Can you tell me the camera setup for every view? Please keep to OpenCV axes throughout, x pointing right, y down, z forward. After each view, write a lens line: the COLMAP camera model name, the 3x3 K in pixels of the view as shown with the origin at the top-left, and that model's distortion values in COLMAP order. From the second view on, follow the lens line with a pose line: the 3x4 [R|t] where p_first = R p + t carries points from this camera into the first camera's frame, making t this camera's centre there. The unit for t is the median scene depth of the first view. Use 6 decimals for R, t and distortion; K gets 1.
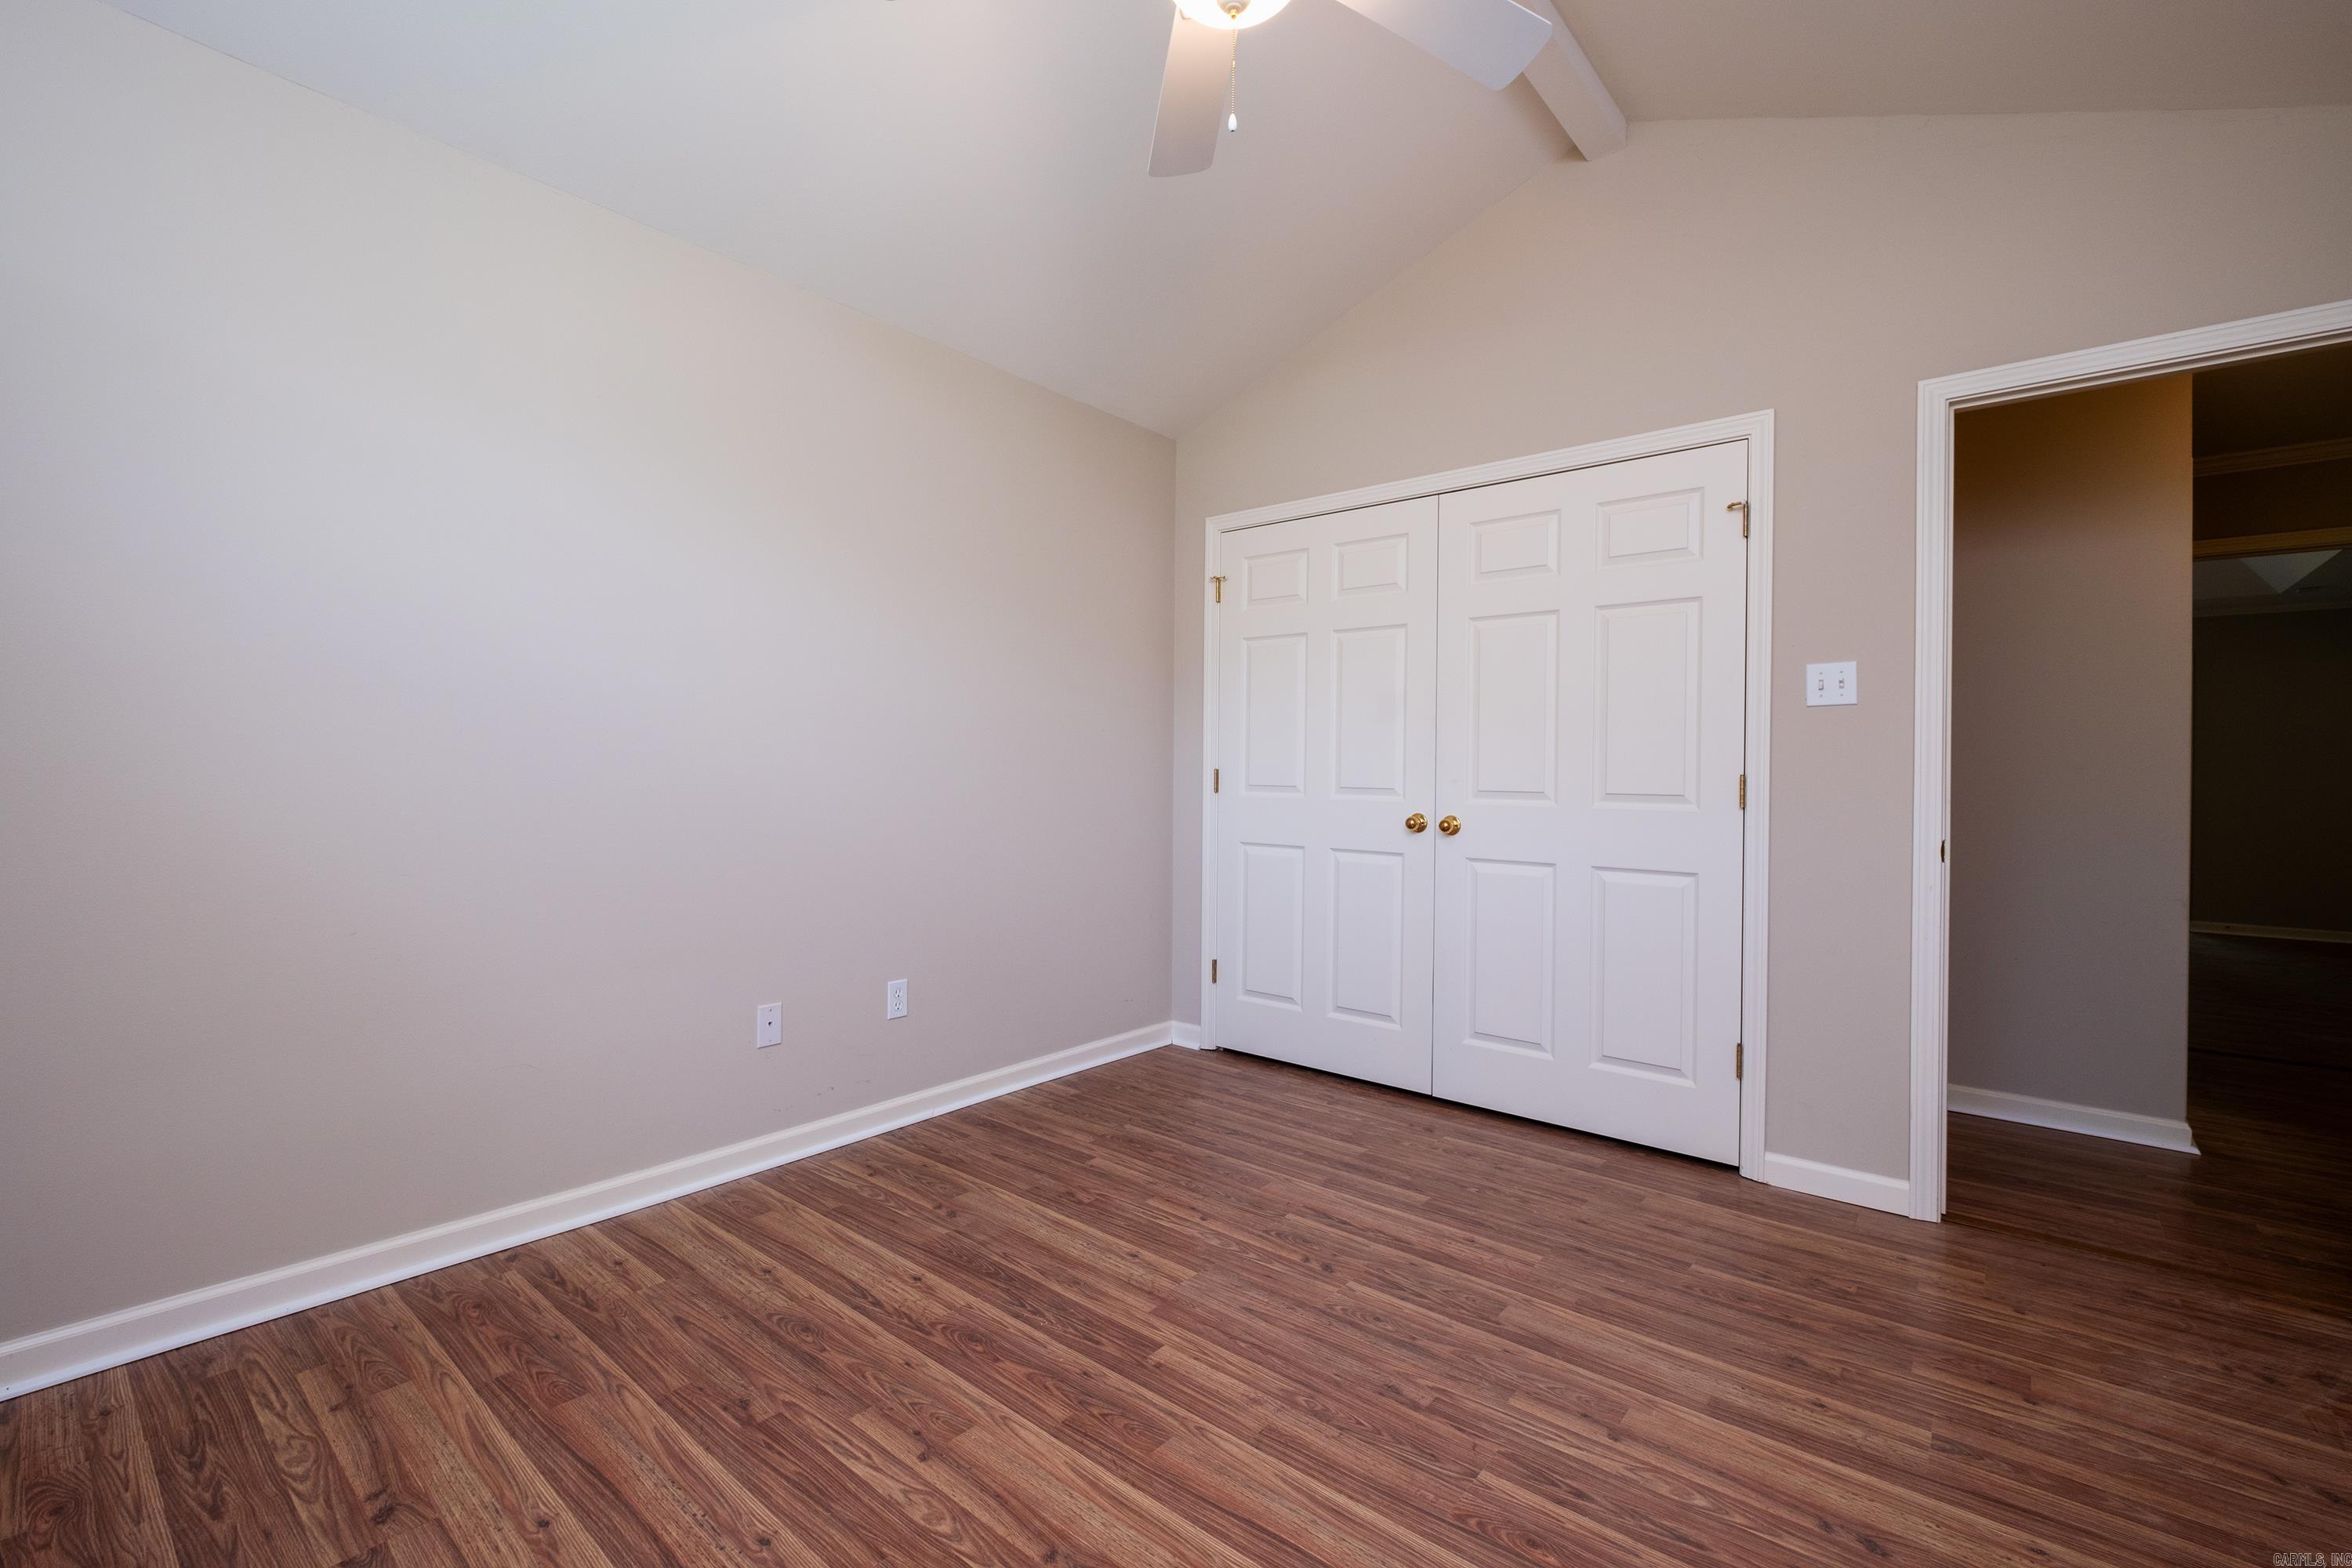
lens RADIAL K [[1009.2, 0, 1176.3], [0, 1009.2, 774.0], [0, 0, 1]] dist [0.004979, -0.005896]
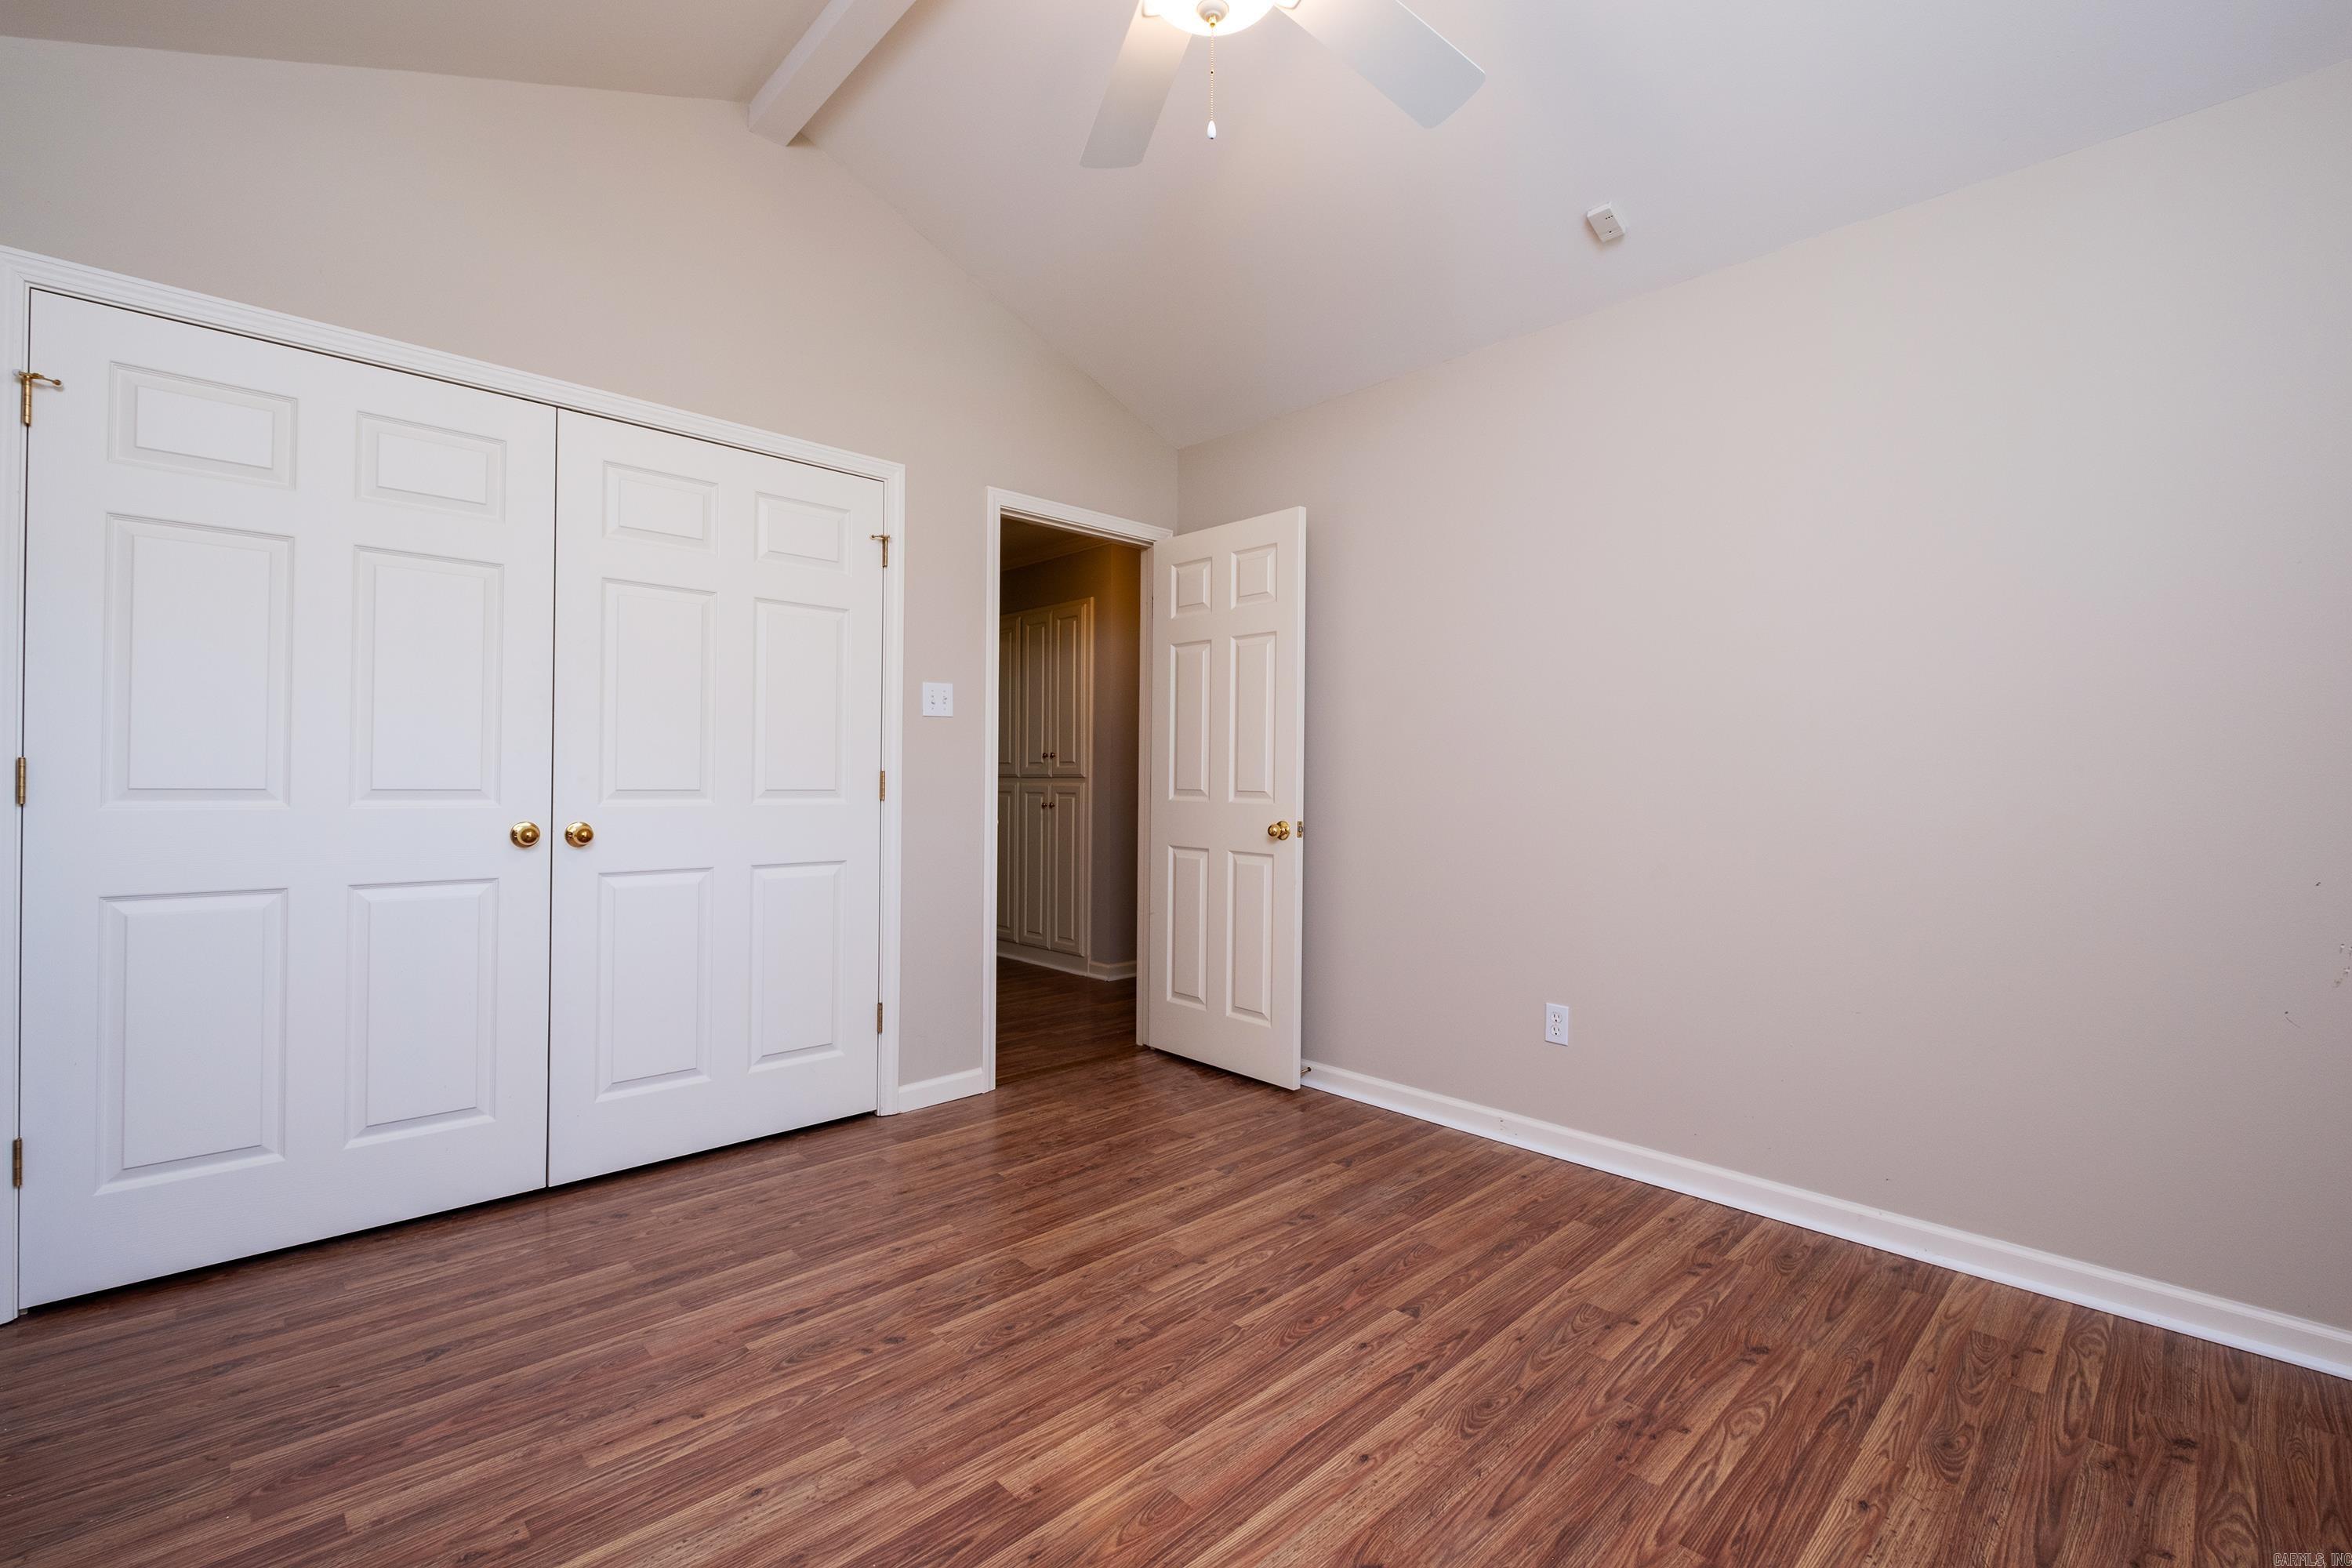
lens RADIAL K [[1009.2, 0, 1176.3], [0, 1009.2, 774.0], [0, 0, 1]] dist [0.004979, -0.005896]
pose [[0.115008, -0.006707, 0.993342, -0.683554], [-0.006611, 0.999950, 0.007517, -0.008610], [-0.993343, -0.007432, 0.114958, 0.656907]]
